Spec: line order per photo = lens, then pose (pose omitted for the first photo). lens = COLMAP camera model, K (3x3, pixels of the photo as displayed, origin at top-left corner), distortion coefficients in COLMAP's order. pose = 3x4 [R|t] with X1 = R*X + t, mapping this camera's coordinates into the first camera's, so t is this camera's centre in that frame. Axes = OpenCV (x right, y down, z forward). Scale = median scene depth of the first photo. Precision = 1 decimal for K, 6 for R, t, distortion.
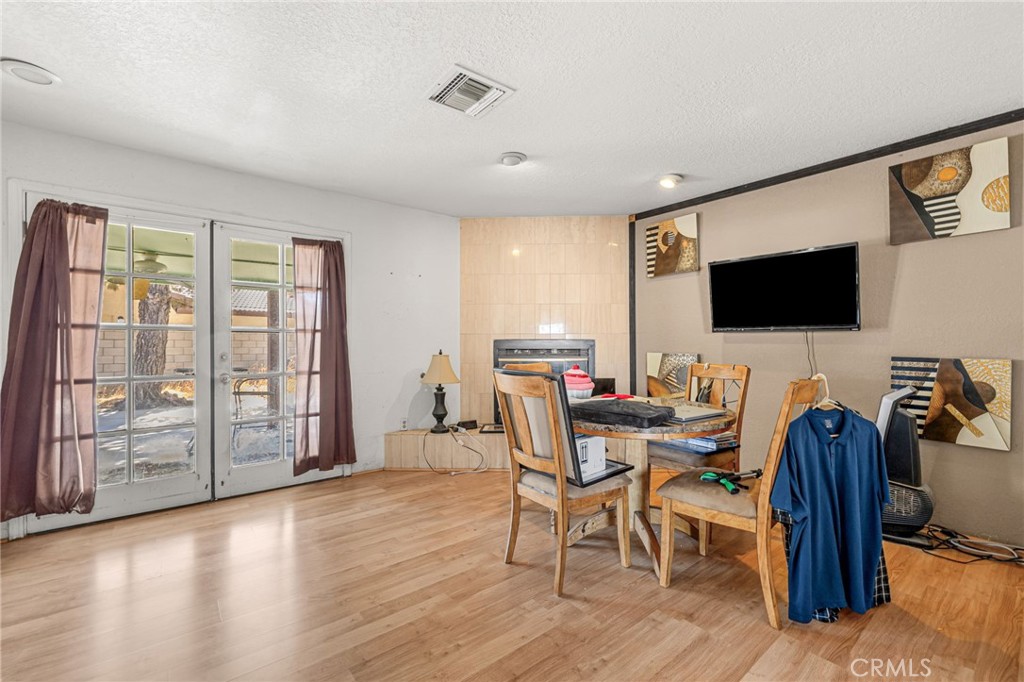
lens RADIAL K [[444.9, 0, 512.0], [0, 444.9, 341.0], [0, 0, 1]] dist [-0.001122, -0.000327]
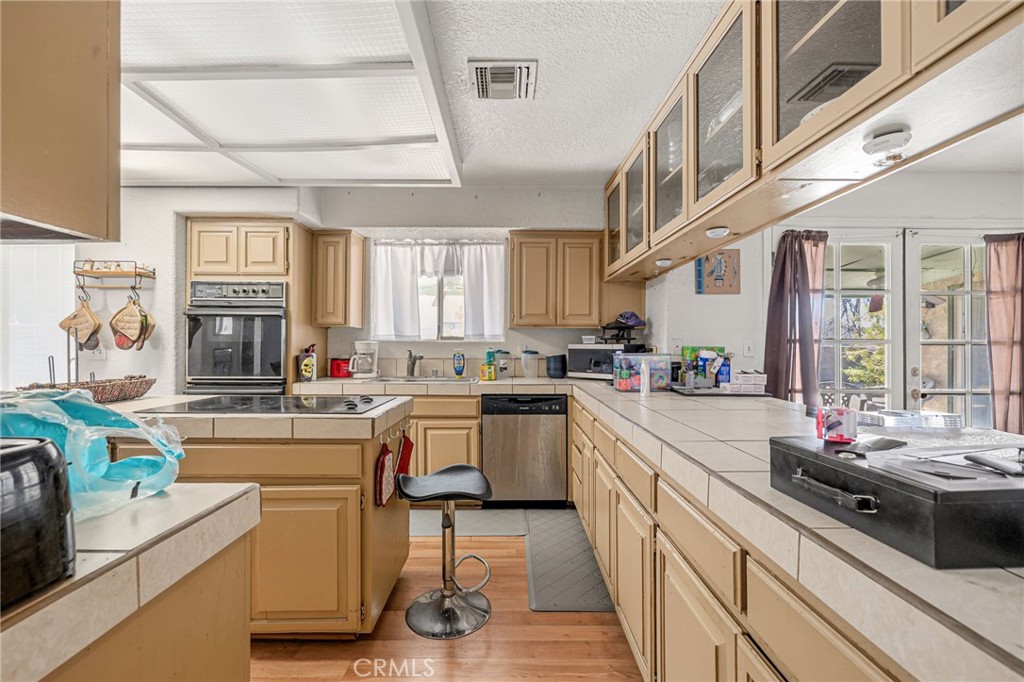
lens RADIAL K [[444.9, 0, 512.0], [0, 444.9, 341.0], [0, 0, 1]] dist [-0.001122, -0.000327]
pose [[0.772425, -0.011711, -0.634998, -0.612210], [-0.000361, 0.999822, -0.018879, -0.010651], [0.635106, 0.014812, 0.772283, -0.222112]]
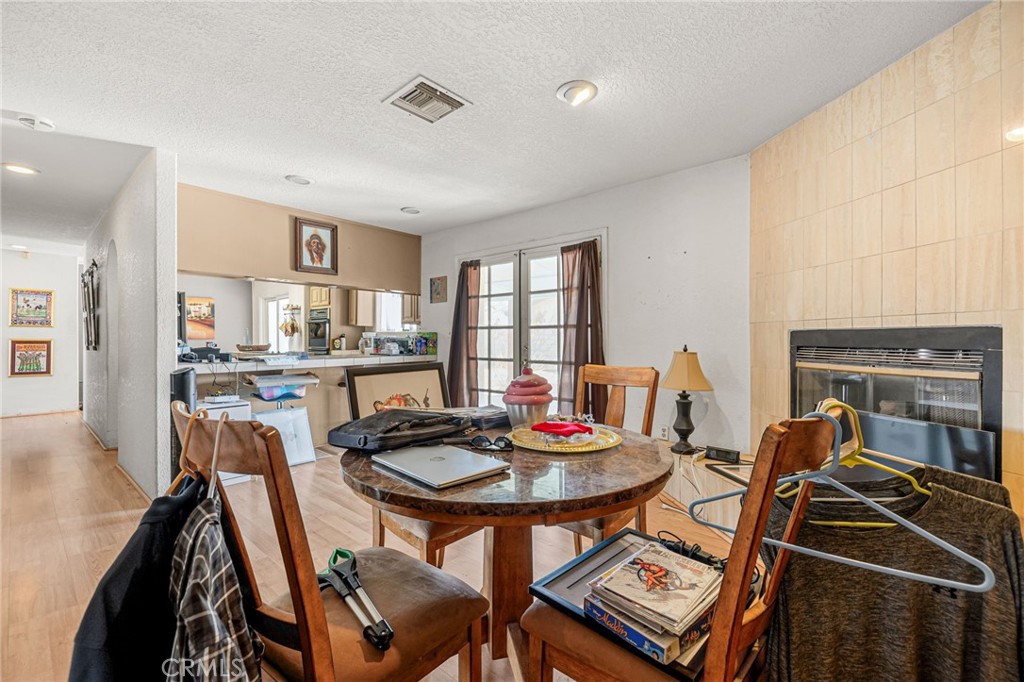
lens RADIAL K [[444.9, 0, 512.0], [0, 444.9, 341.0], [0, 0, 1]] dist [-0.001122, -0.000327]
pose [[0.150878, 0.005132, -0.988539, 0.602232], [0.008785, 0.999940, 0.006532, 0.005129], [0.988513, -0.009670, 0.150824, 0.641183]]
